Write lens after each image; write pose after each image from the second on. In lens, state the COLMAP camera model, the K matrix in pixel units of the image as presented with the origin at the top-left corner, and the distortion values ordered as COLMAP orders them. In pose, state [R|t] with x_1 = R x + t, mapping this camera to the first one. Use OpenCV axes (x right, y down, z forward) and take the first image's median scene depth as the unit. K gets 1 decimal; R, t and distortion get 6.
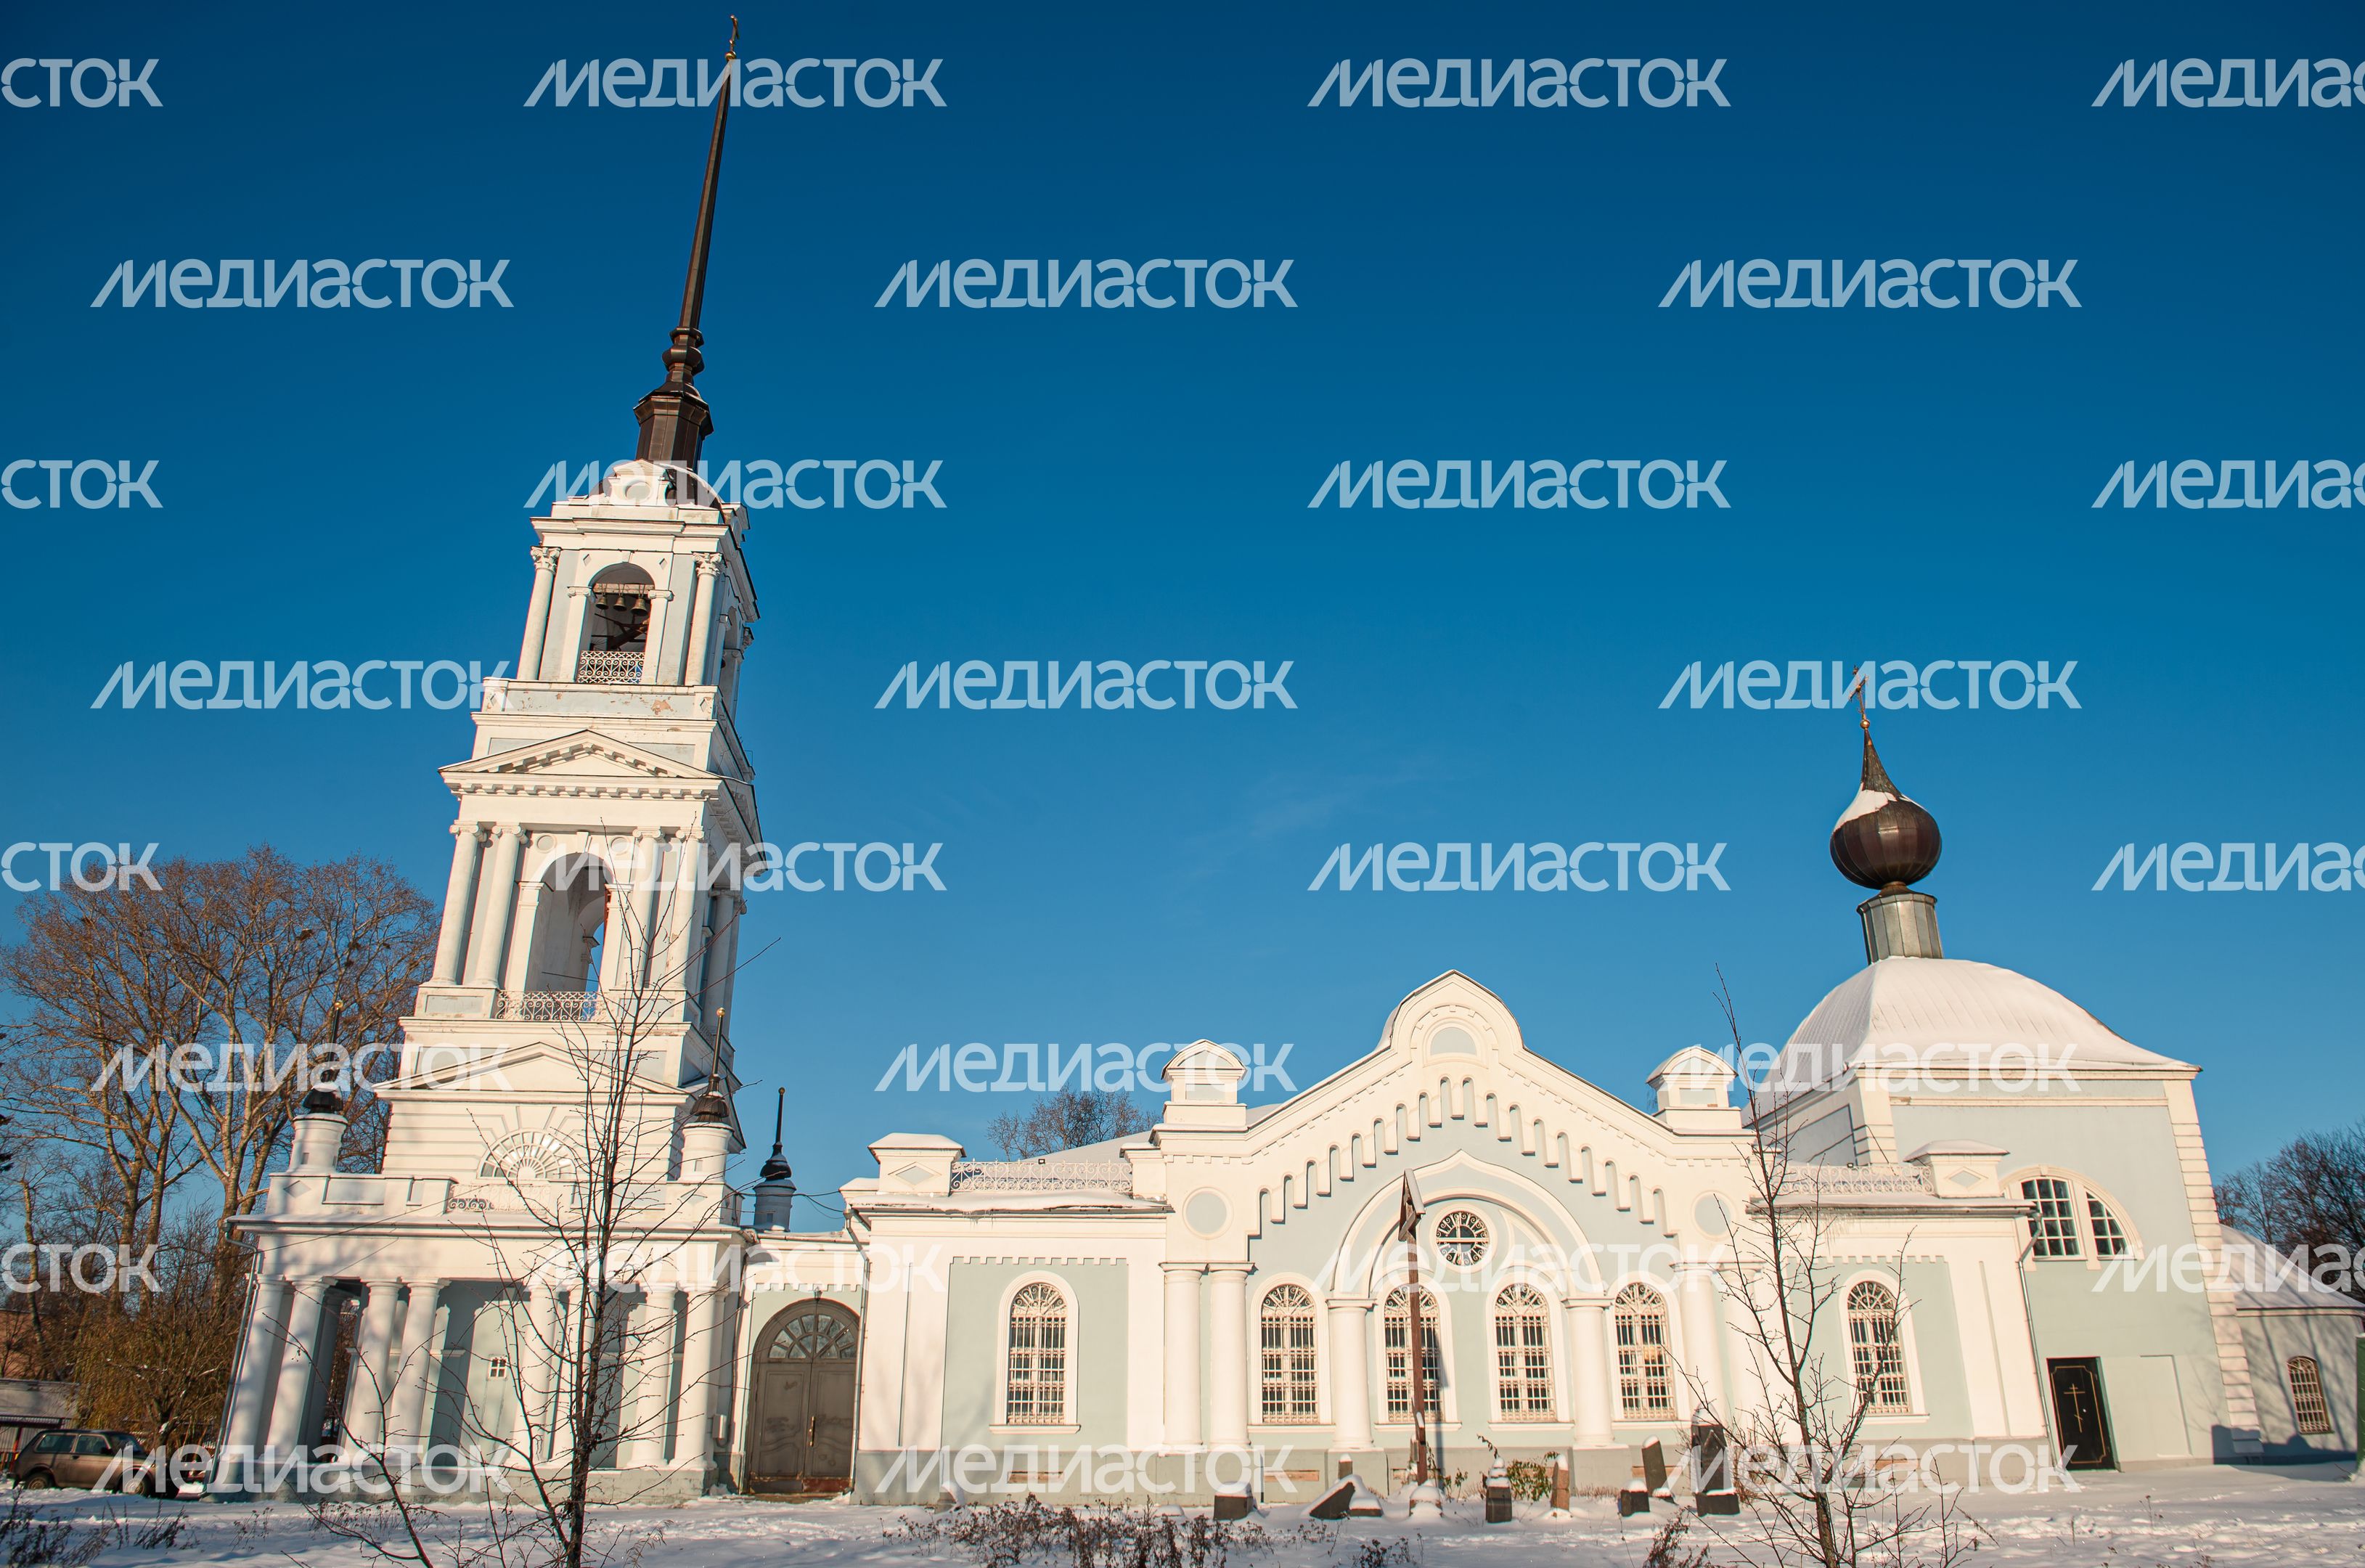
lens RADIAL K [[1645.0, 0, 1214.0], [0, 1645.0, 769.5], [0, 0, 1]] dist [-0.054896, 0.001161]
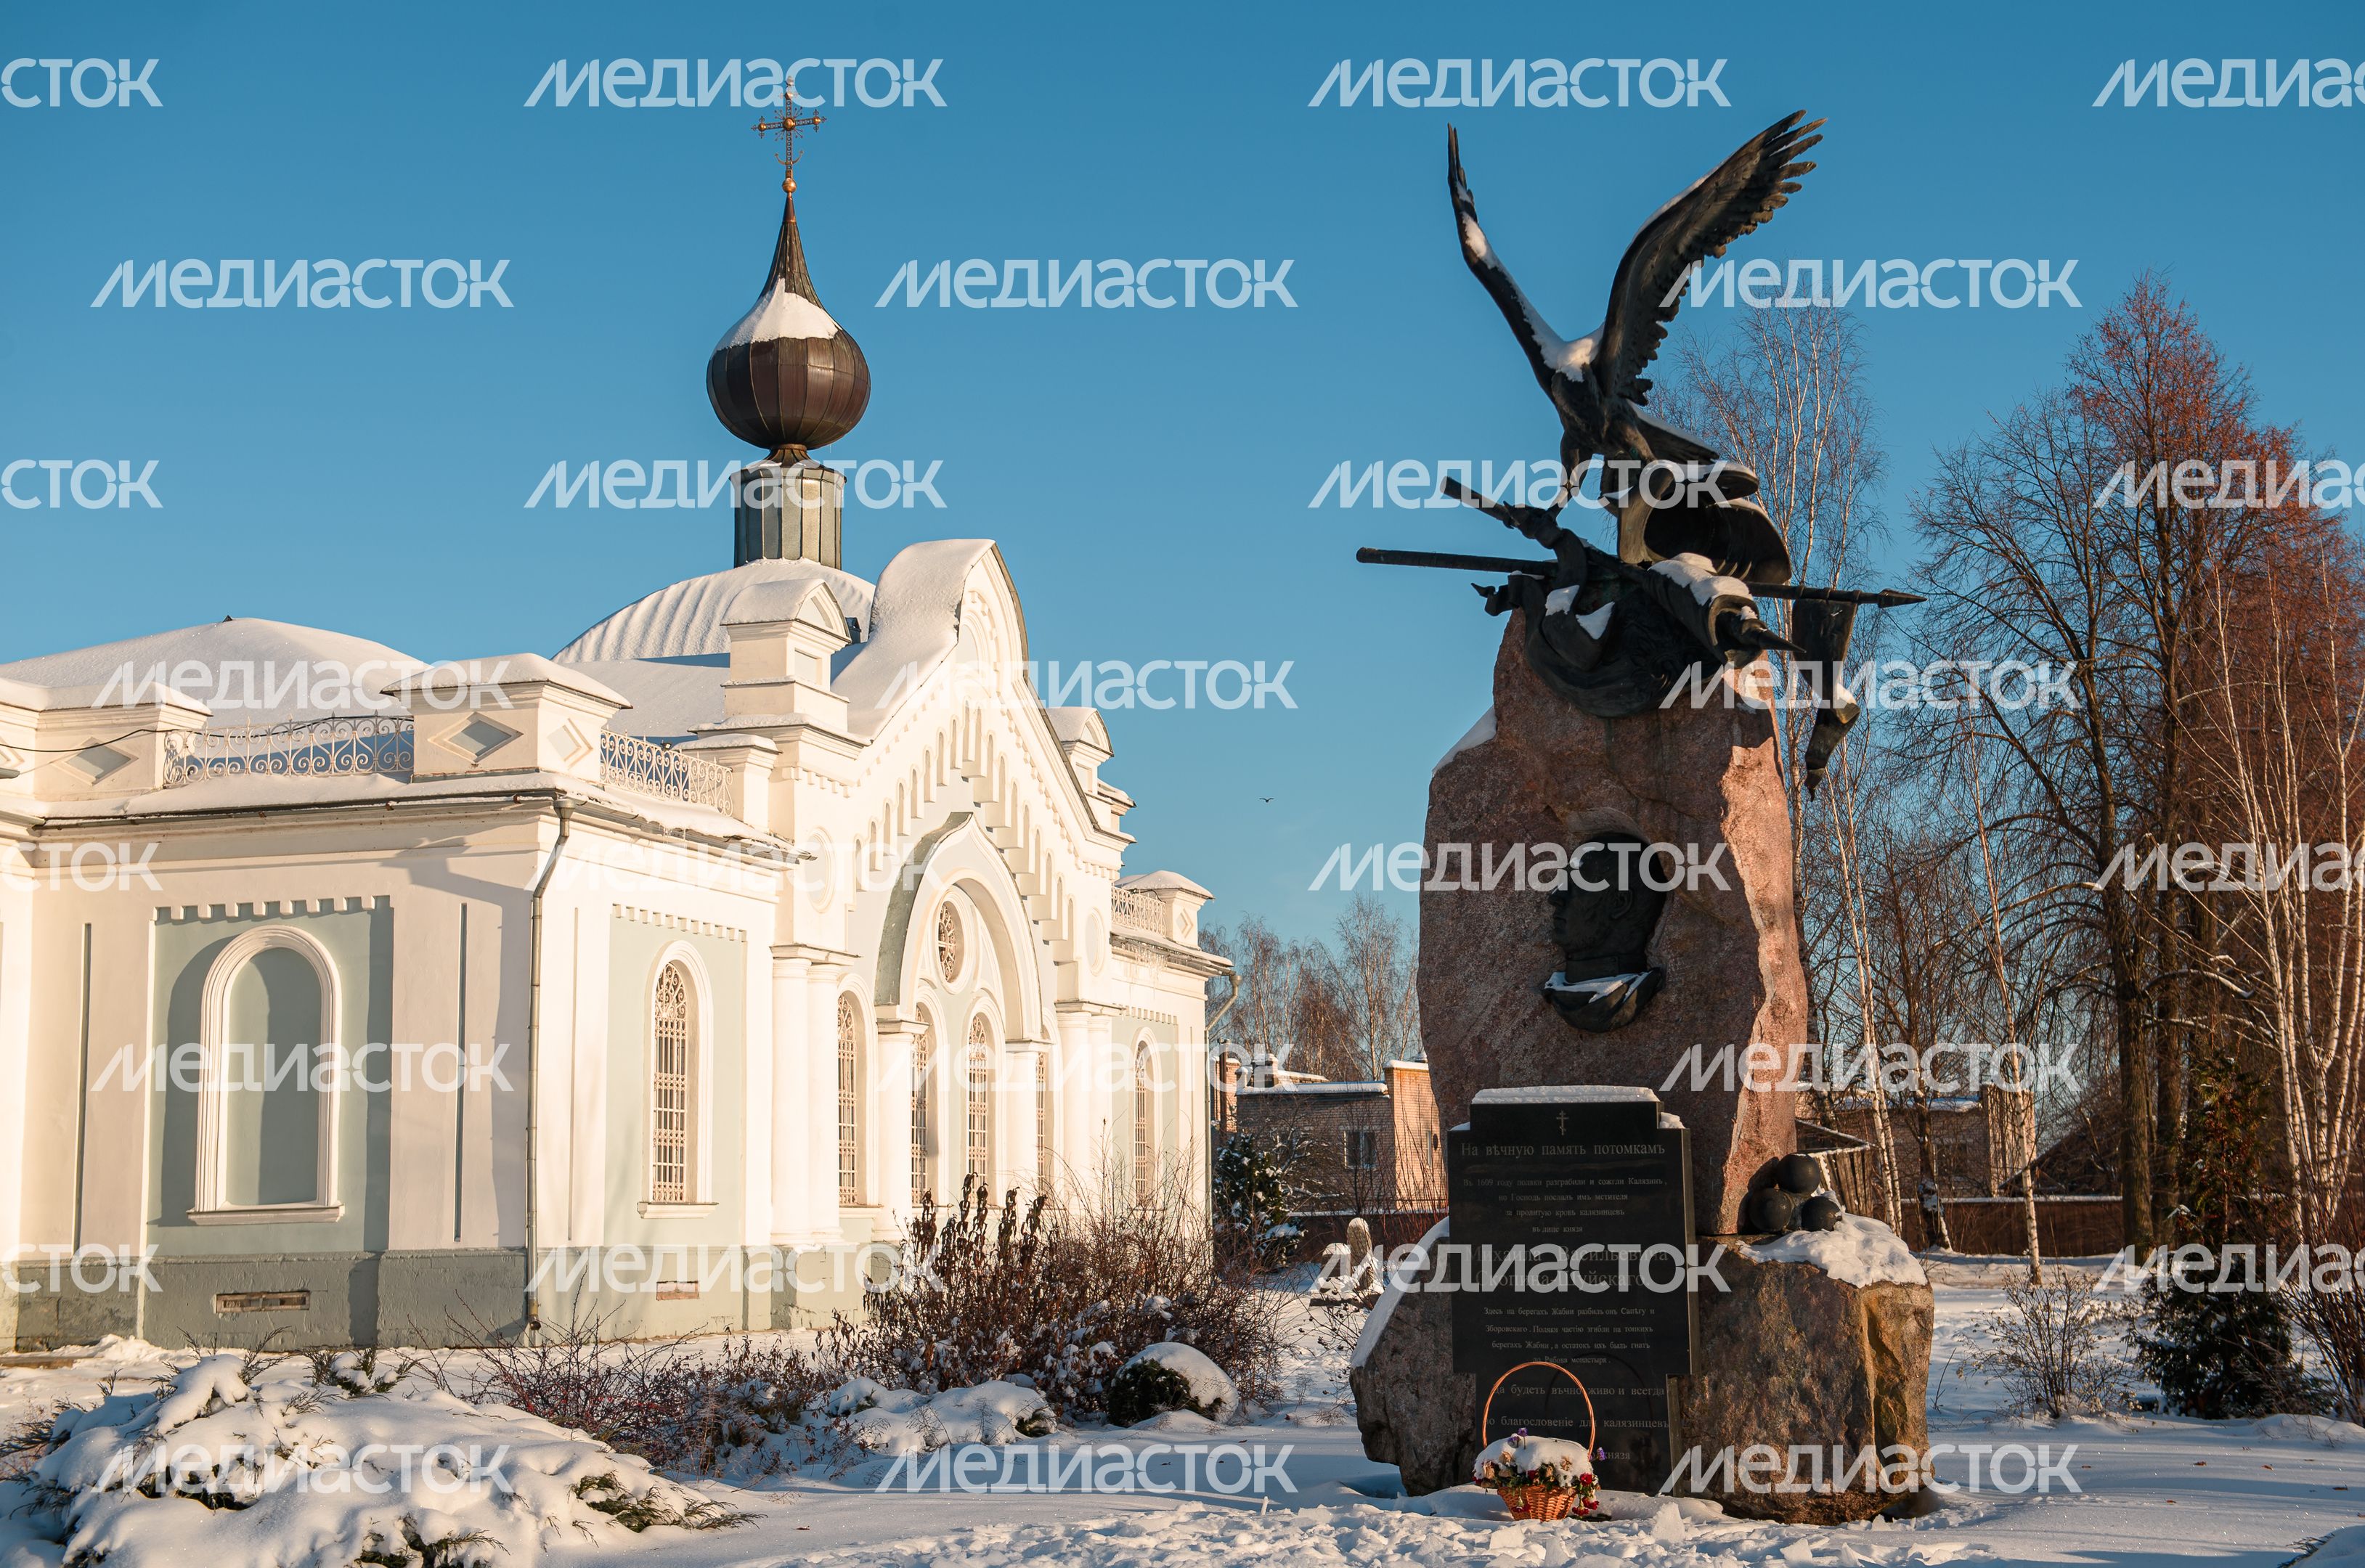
lens RADIAL K [[3365.7, 0, 1243.2], [0, 3365.7, 788.0], [0, 0, 1]] dist [0.112420, 0.058839]
pose [[0.356307, 0.127046, 0.925691, -0.909750], [-0.352422, 0.935813, 0.007216, 0.148660], [-0.865358, -0.328805, 0.378211, 0.338400]]
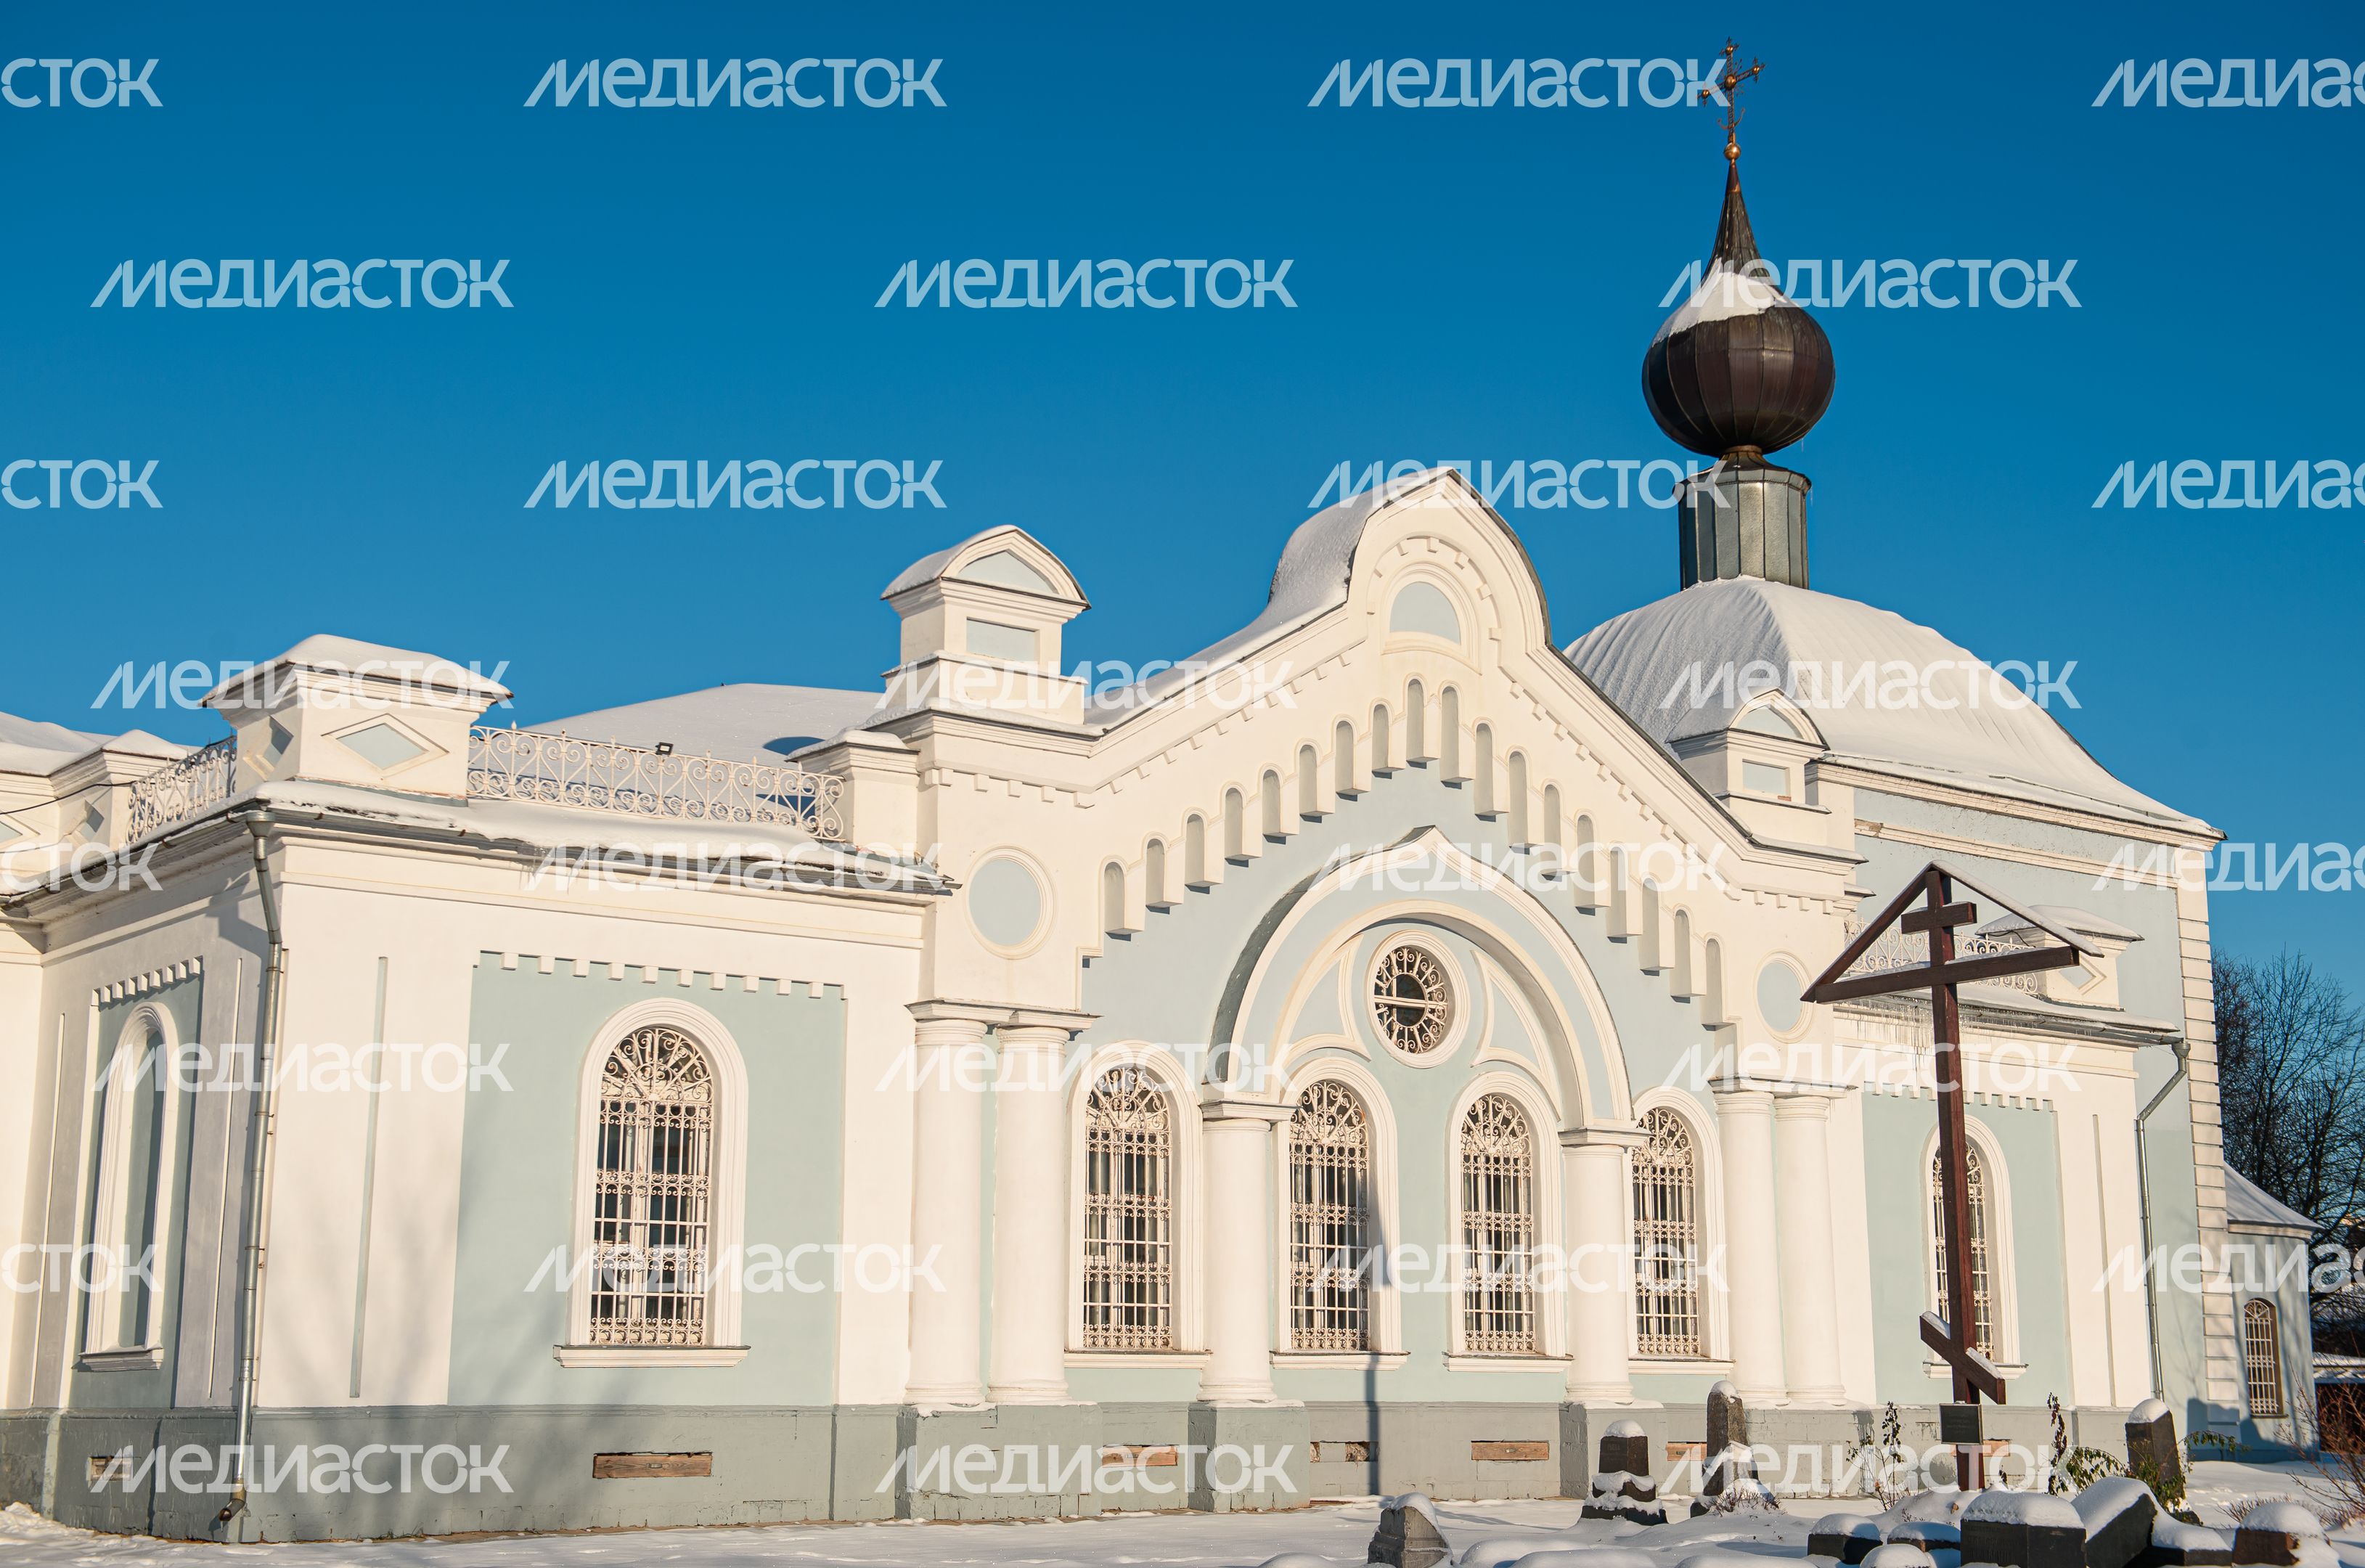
lens RADIAL K [[3072.9, 0, 1182.5], [0, 3072.9, 784.0], [0, 0, 1]] dist [0.090086, -0.023776]
pose [[0.840087, 0.112512, 0.530656, -0.347987], [-0.217432, 0.966071, 0.139388, 0.090730], [-0.496968, -0.232480, 0.836048, 0.223441]]
